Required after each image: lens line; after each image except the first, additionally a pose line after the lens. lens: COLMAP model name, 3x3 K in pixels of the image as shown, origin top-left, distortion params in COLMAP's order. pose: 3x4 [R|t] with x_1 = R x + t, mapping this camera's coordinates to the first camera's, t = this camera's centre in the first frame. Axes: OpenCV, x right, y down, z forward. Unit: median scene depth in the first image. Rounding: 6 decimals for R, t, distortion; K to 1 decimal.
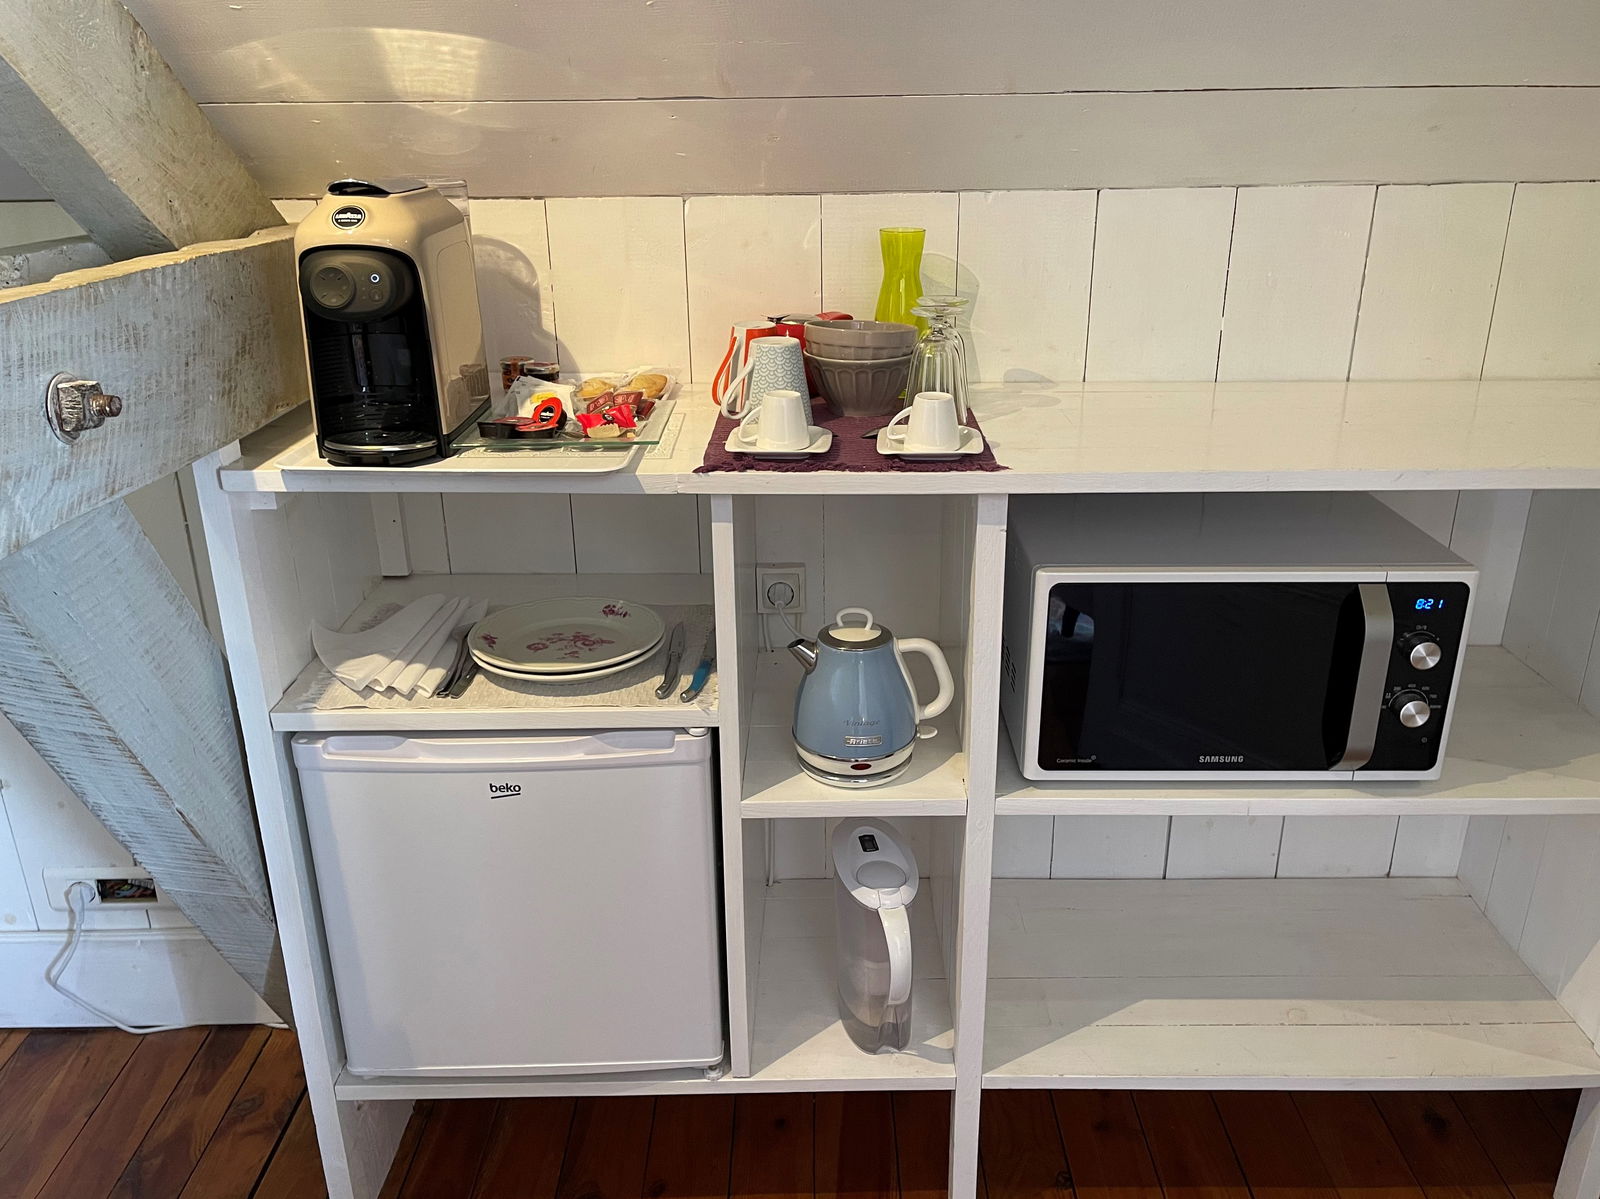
lens RADIAL K [[1234.1, 0, 800.0], [0, 1234.1, 599.5], [0, 0, 1]] dist [0.177969, -0.243055]
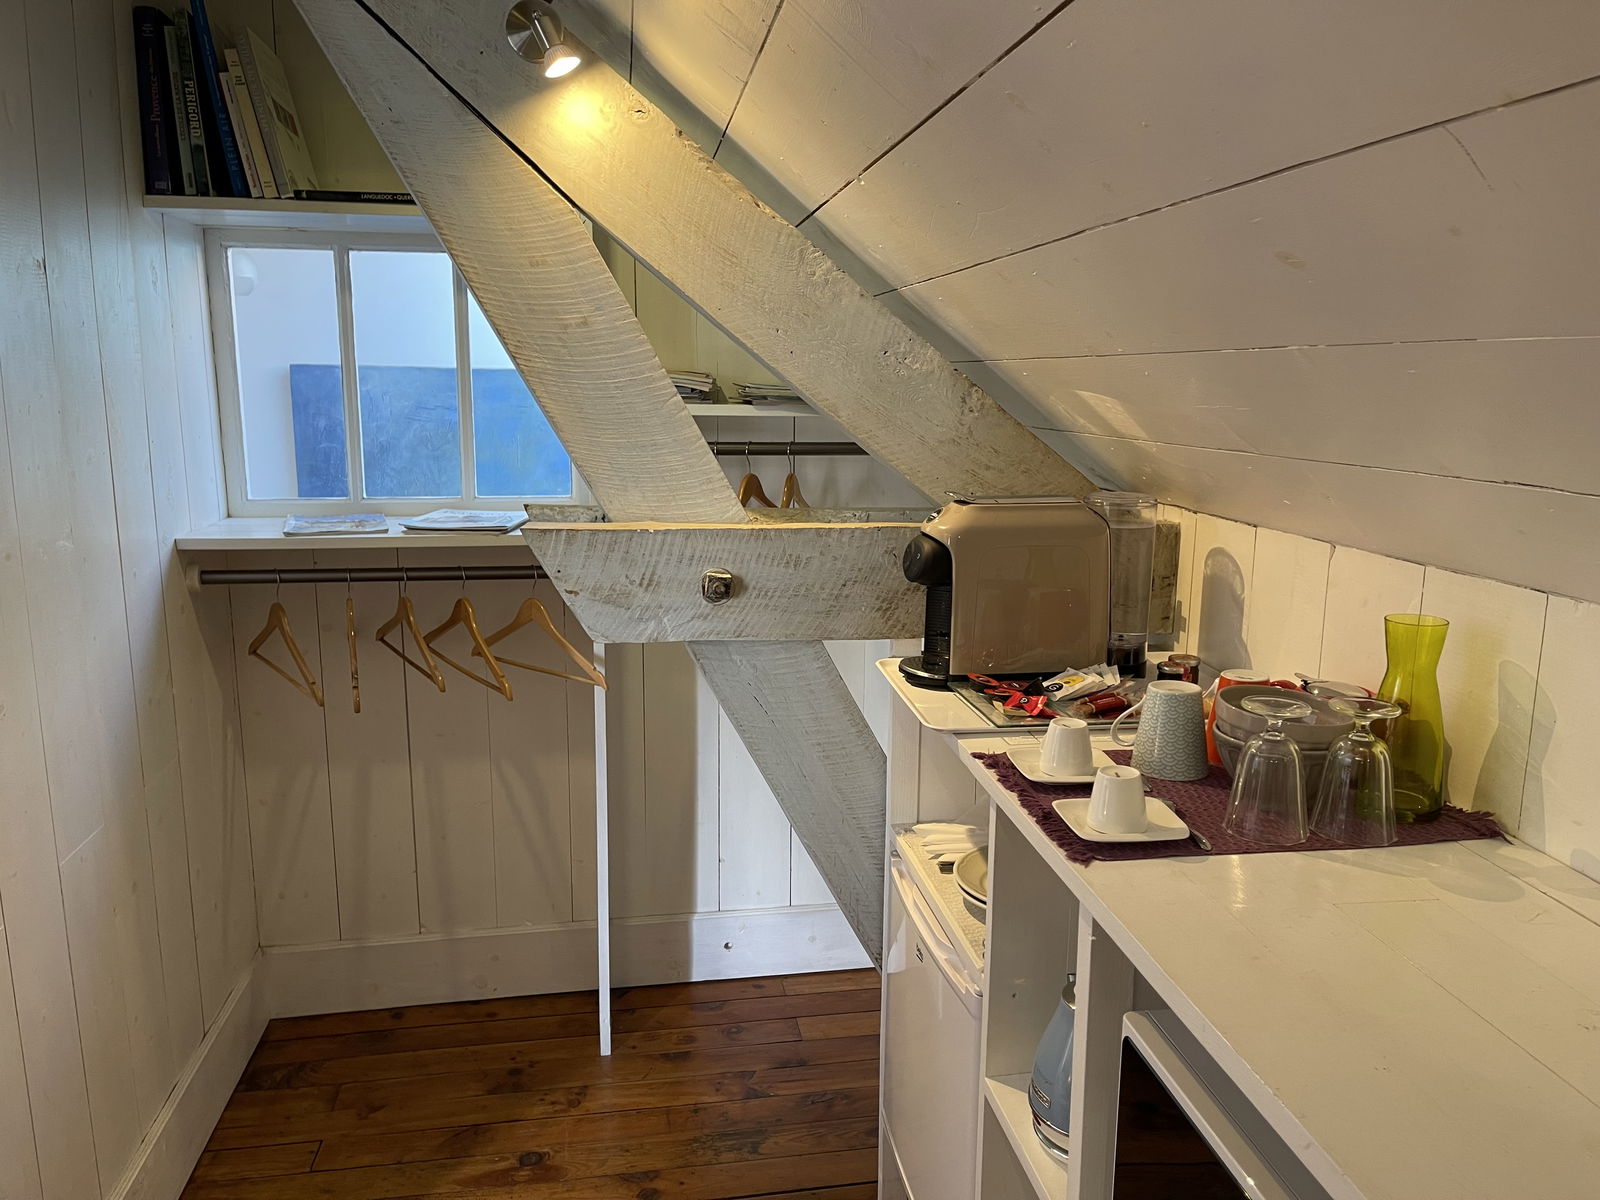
lens RADIAL K [[1234.1, 0, 800.0], [0, 1234.1, 600.0], [0, 0, 1]] dist [0.177969, -0.243055]
pose [[0.163193, 0.198083, -0.966505, 0.932314], [-0.364799, 0.922325, 0.127433, -0.305455], [0.916673, 0.331784, 0.222777, 0.514340]]
